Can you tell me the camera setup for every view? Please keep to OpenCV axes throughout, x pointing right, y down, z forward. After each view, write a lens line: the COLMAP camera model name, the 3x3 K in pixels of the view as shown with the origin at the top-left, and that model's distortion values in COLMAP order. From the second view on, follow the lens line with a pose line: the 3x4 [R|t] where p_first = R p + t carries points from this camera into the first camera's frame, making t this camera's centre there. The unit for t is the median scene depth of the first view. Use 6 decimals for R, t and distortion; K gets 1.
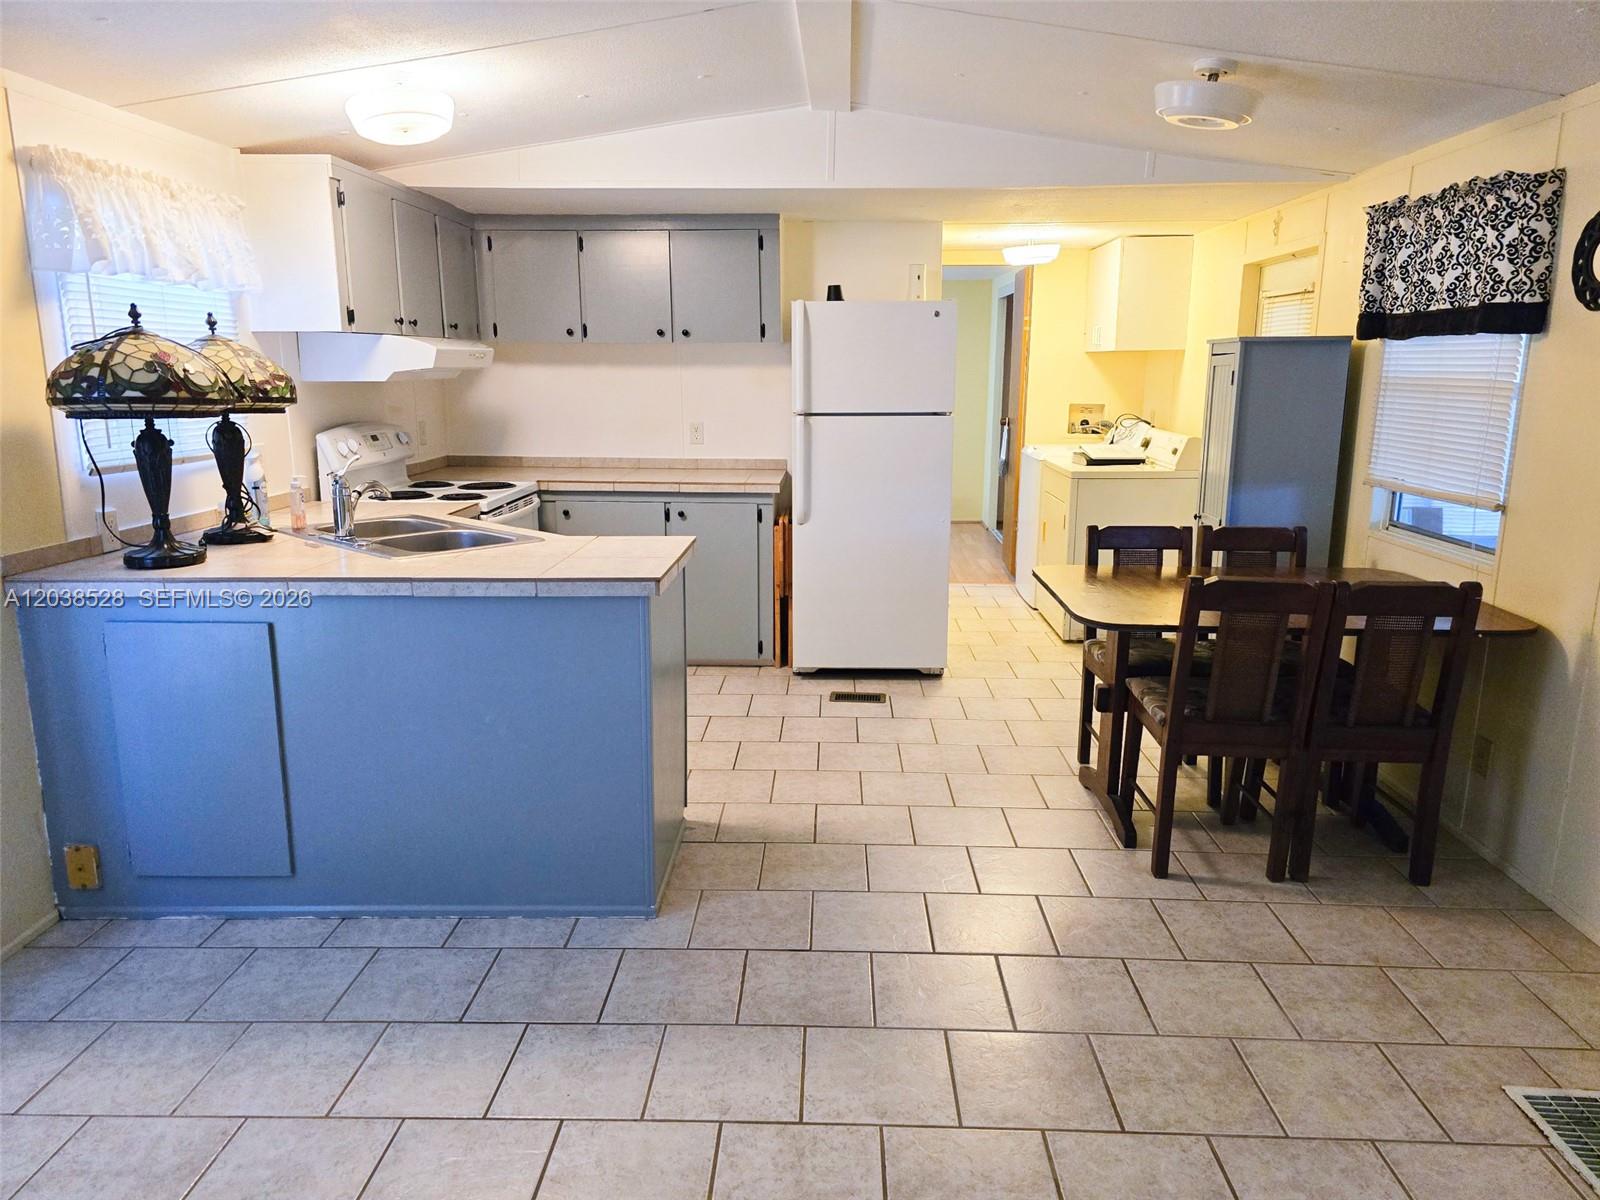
lens RADIAL K [[1090.4, 0, 772.7], [0, 1090.4, 615.7], [0, 0, 1]] dist [0.054393, -0.050302]
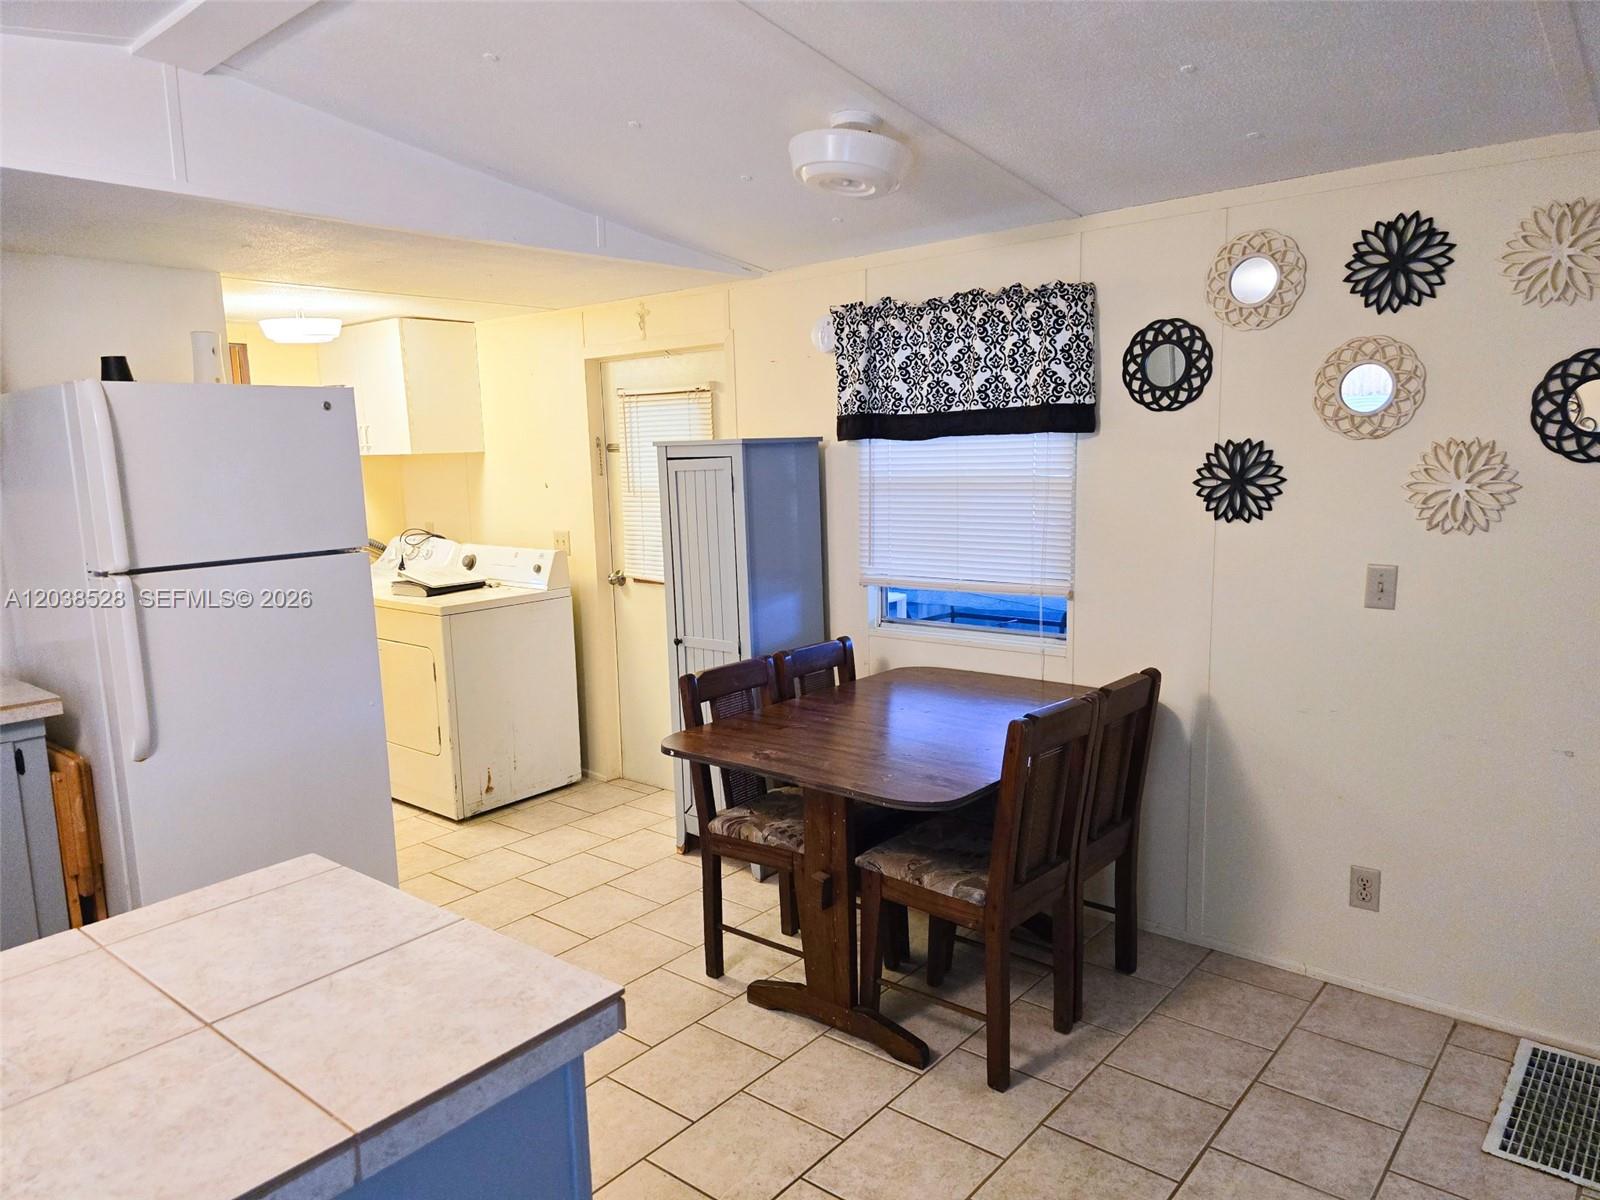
lens RADIAL K [[1090.4, 0, 772.7], [0, 1090.4, 615.7], [0, 0, 1]] dist [0.054393, -0.050302]
pose [[0.599515, -0.139406, 0.788129, -0.322101], [0.206631, 0.978290, 0.015862, -0.143303], [-0.773230, 0.153342, 0.615306, 0.542550]]
